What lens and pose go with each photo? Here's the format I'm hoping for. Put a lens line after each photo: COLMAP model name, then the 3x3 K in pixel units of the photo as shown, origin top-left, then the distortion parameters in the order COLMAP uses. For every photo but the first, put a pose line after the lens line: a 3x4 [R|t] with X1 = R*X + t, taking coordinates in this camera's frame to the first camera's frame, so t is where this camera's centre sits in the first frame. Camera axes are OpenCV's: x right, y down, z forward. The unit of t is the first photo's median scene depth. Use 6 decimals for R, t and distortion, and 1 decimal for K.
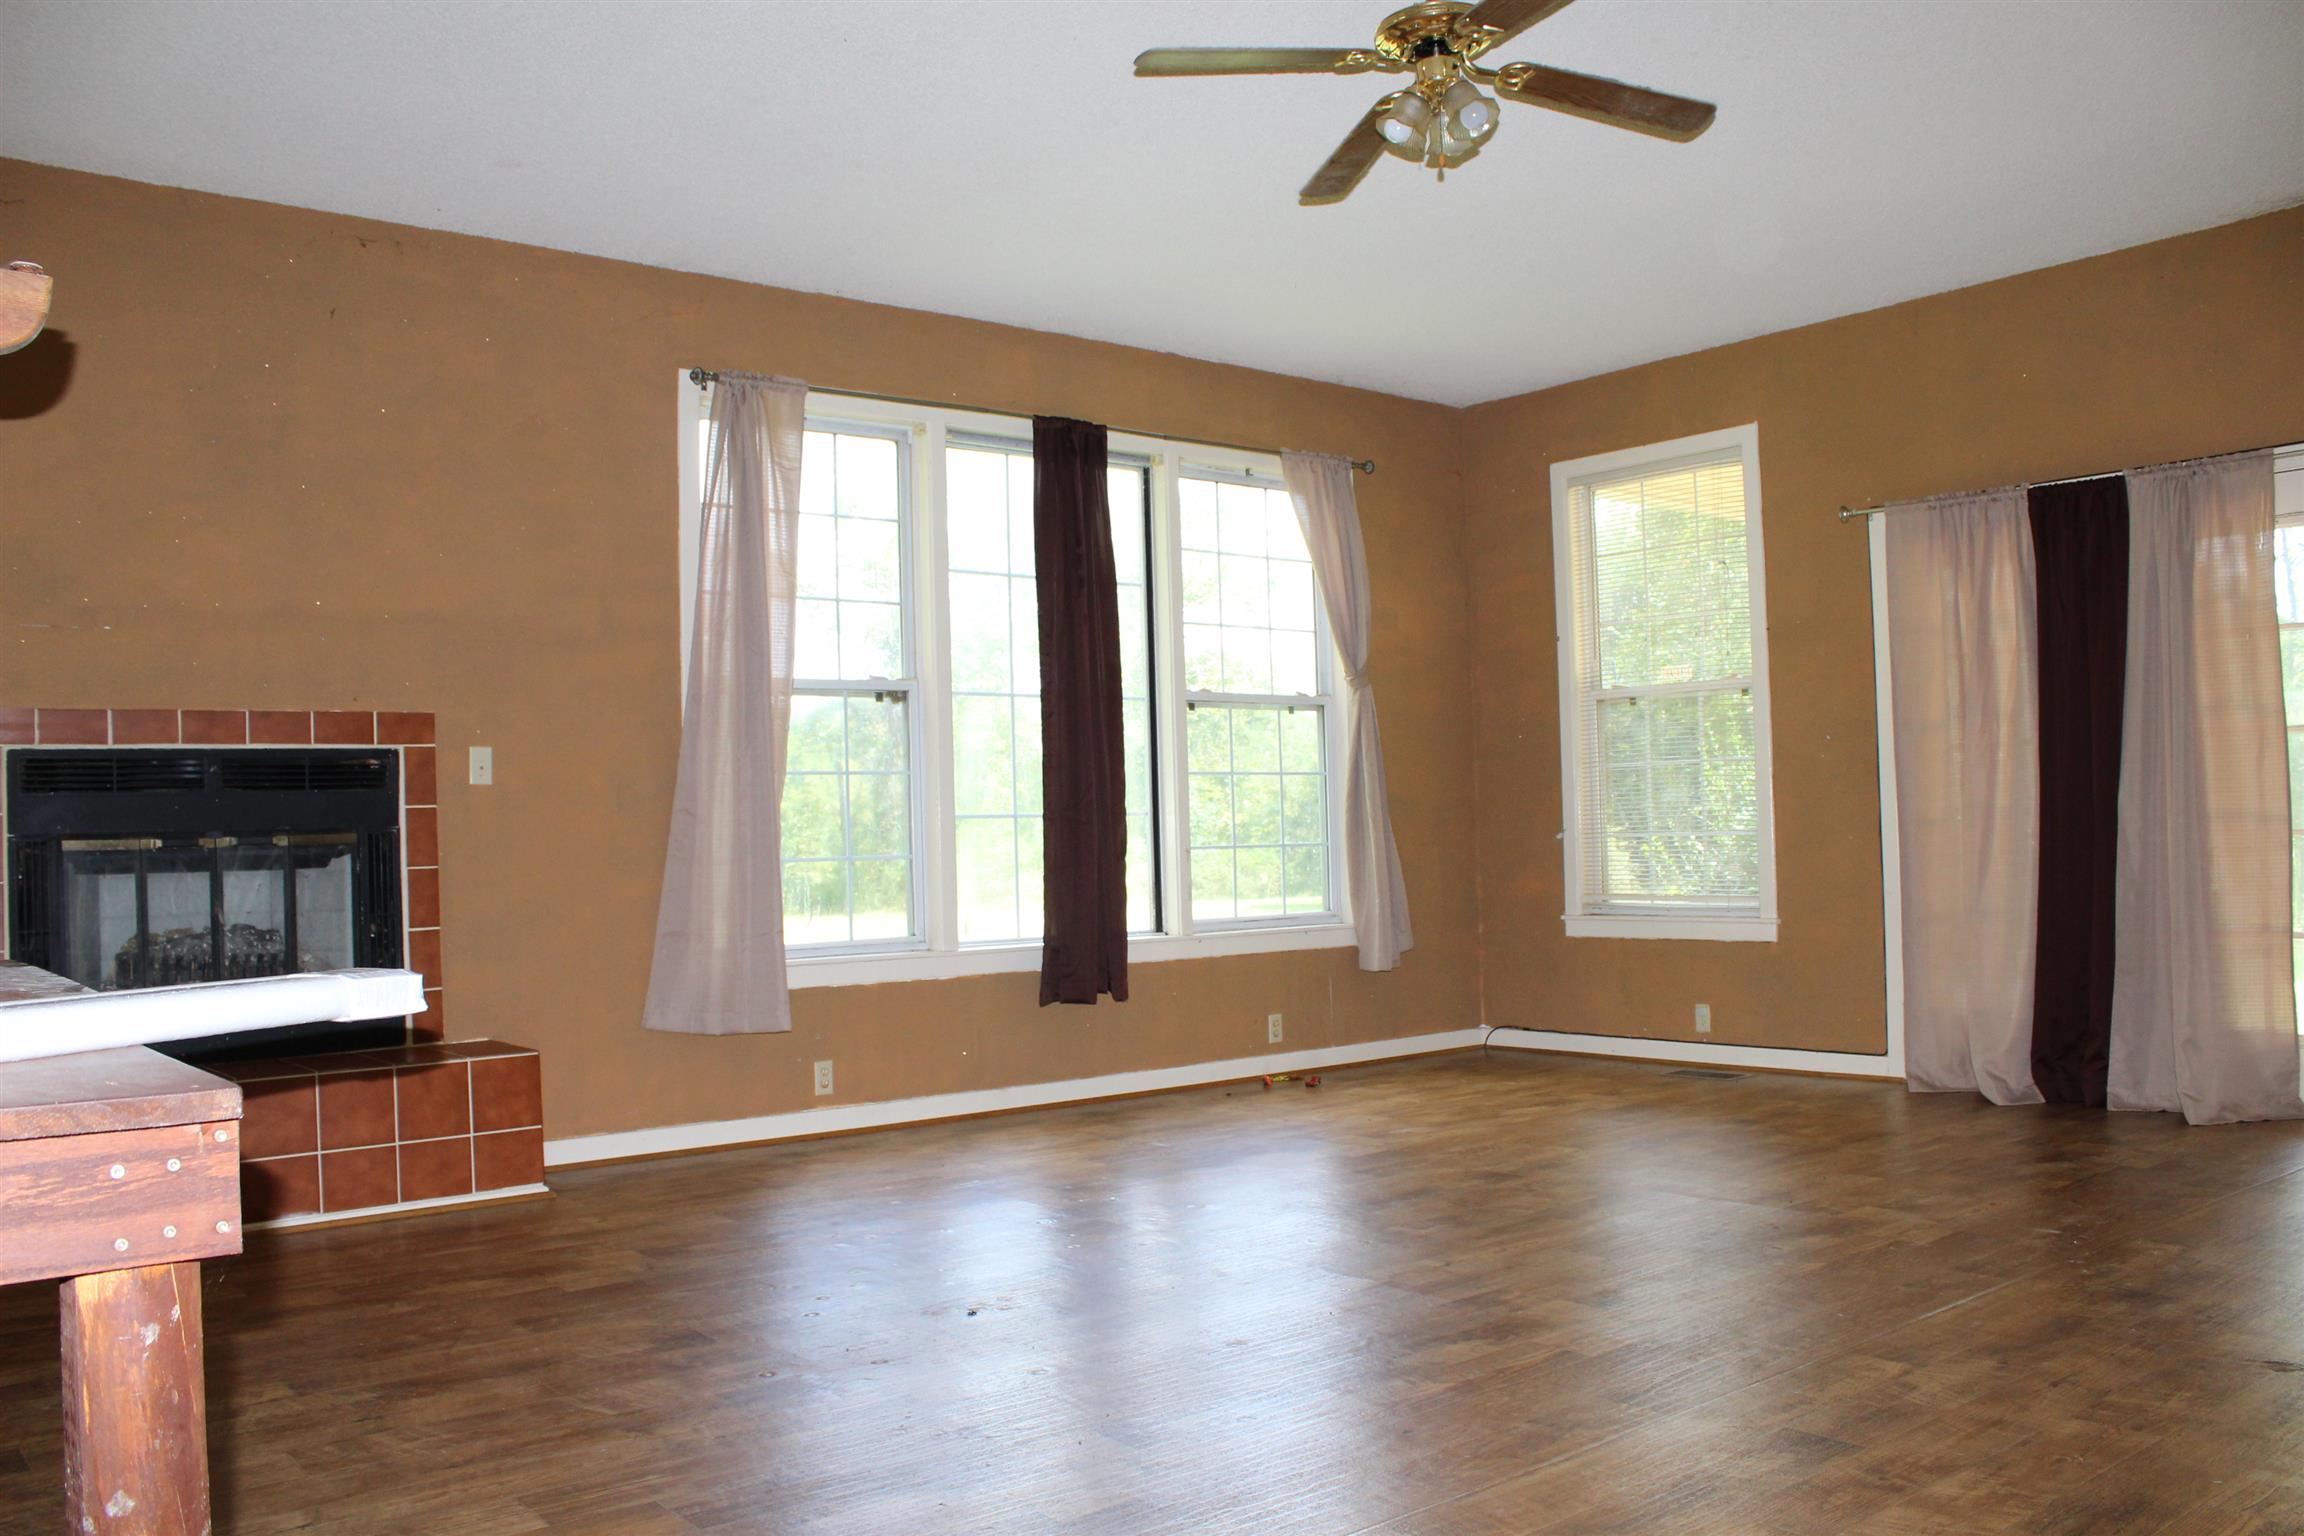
lens RADIAL K [[1962.9, 0, 1152.0], [0, 1962.9, 768.0], [0, 0, 1]] dist [-0.136308, 0.130306]
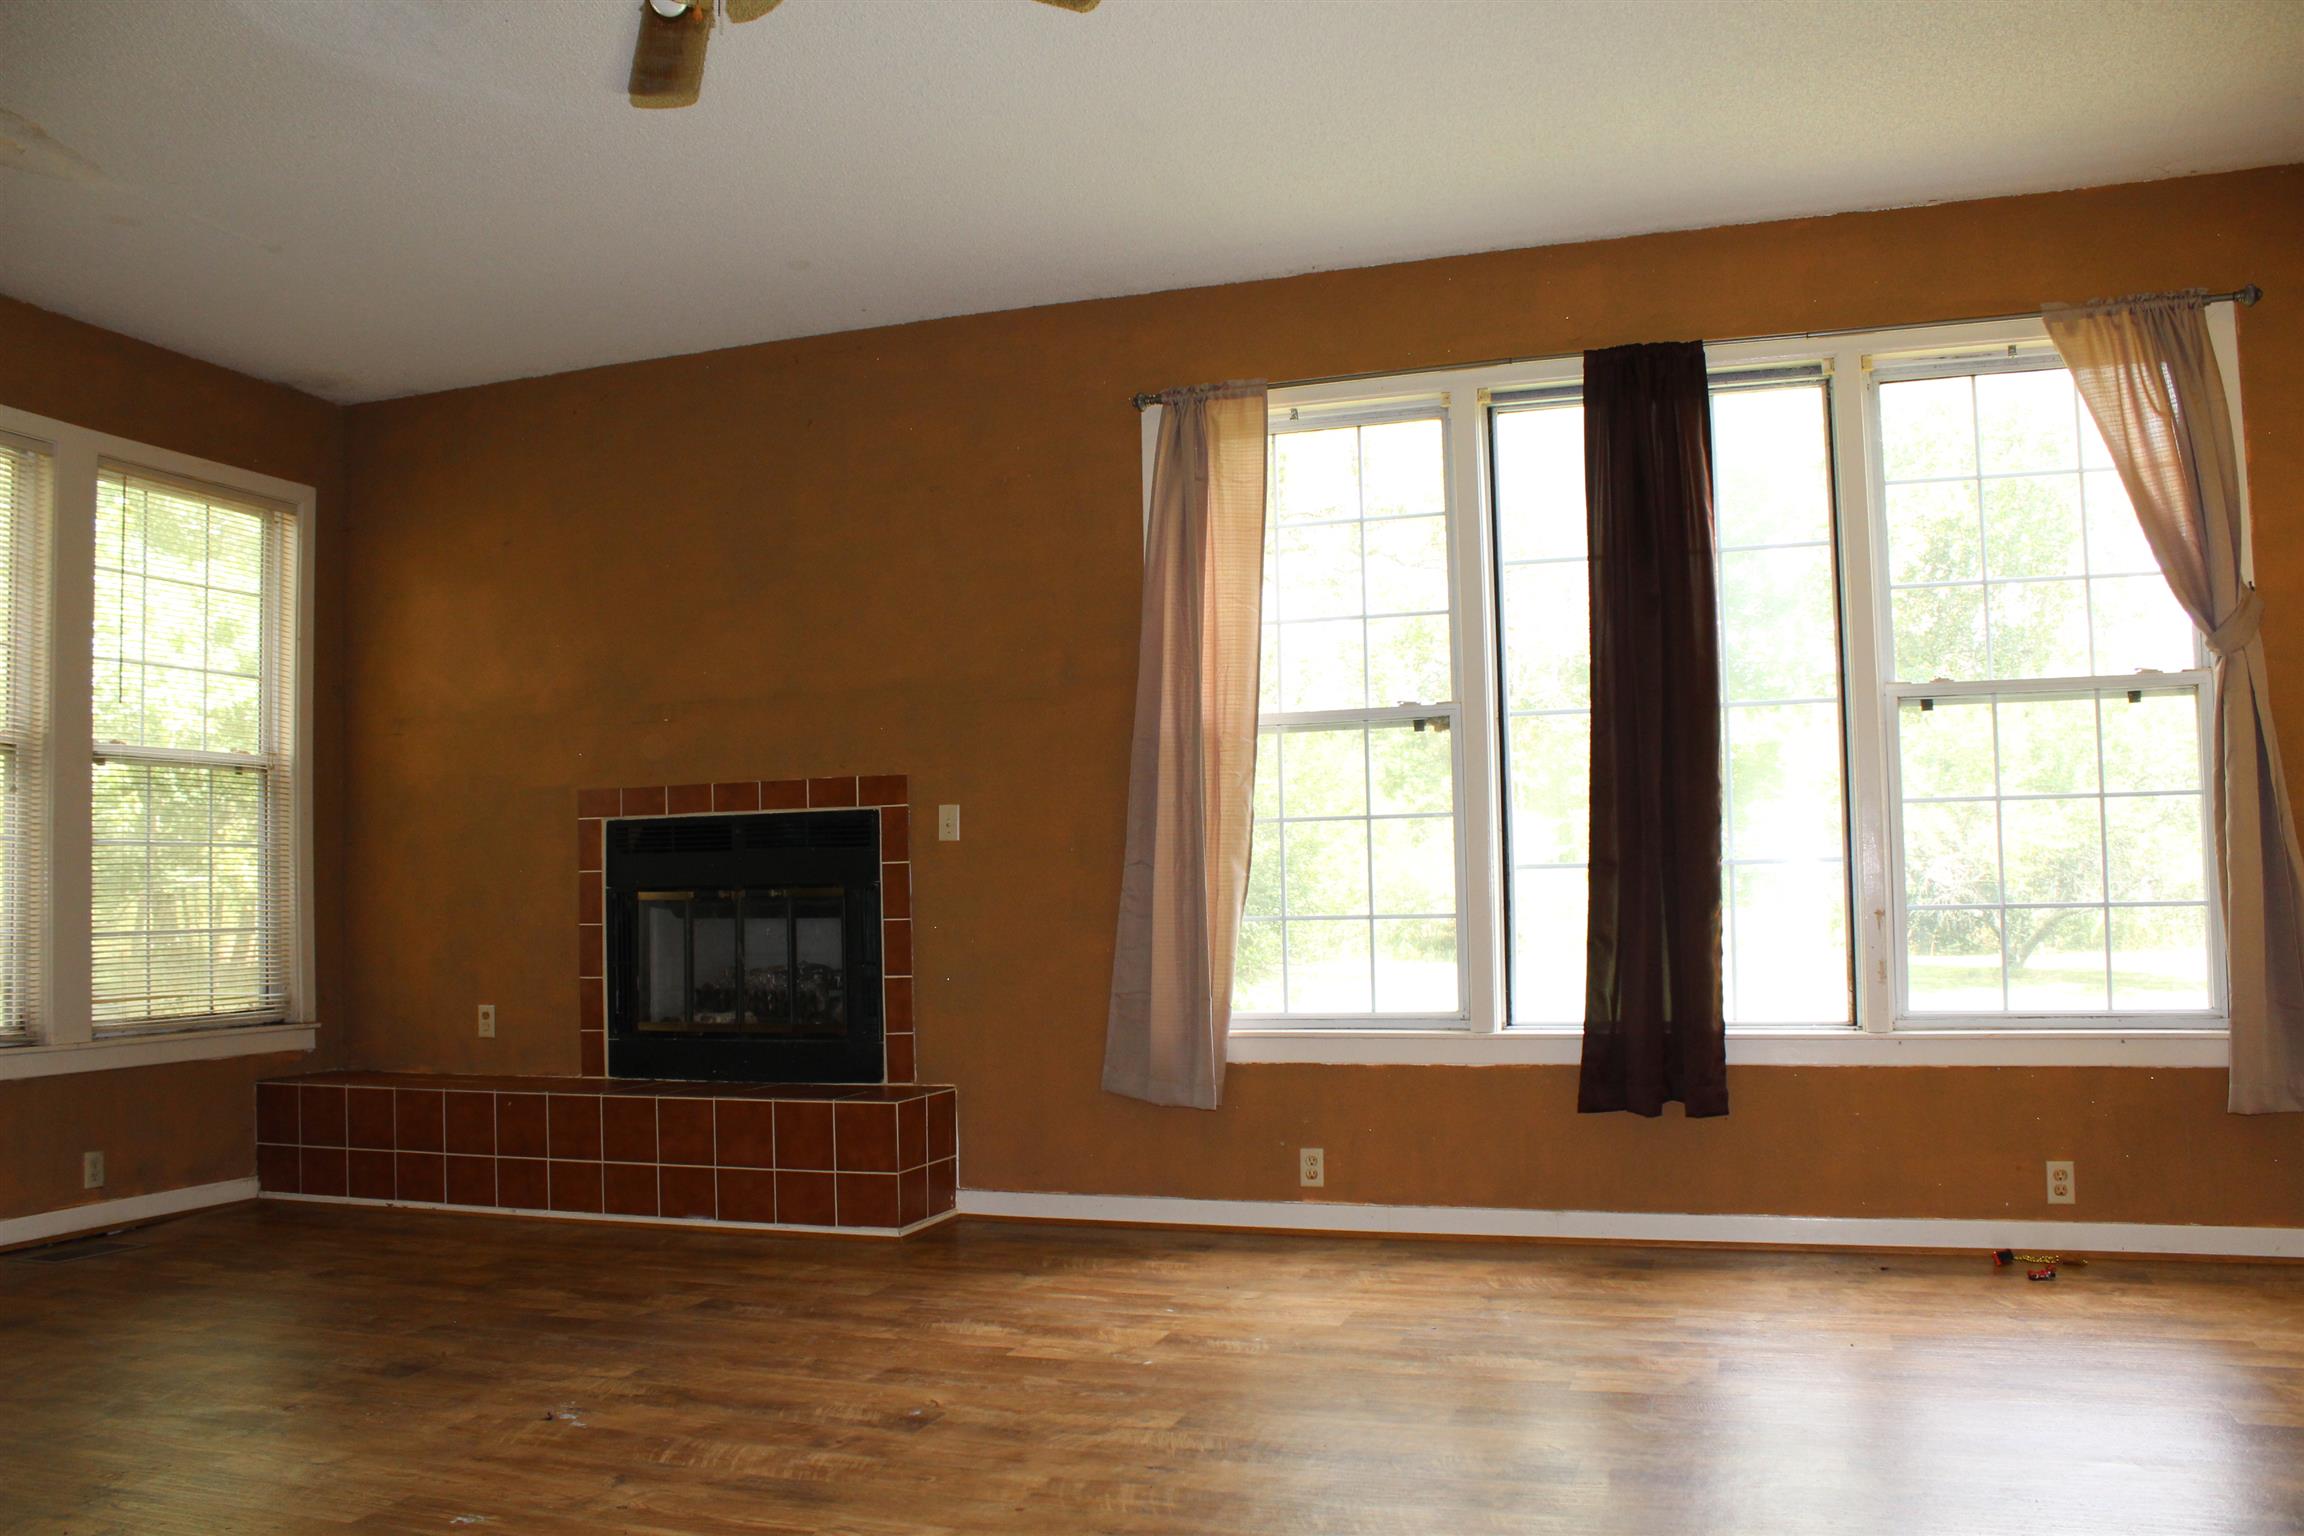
lens RADIAL K [[1962.9, 0, 1152.0], [0, 1962.9, 768.0], [0, 0, 1]] dist [-0.136308, 0.130306]
pose [[0.519695, -0.037257, -0.853539, 0.524530], [0.032785, 0.999183, -0.023653, -0.001775], [0.853722, -0.015691, 0.520492, 0.464052]]
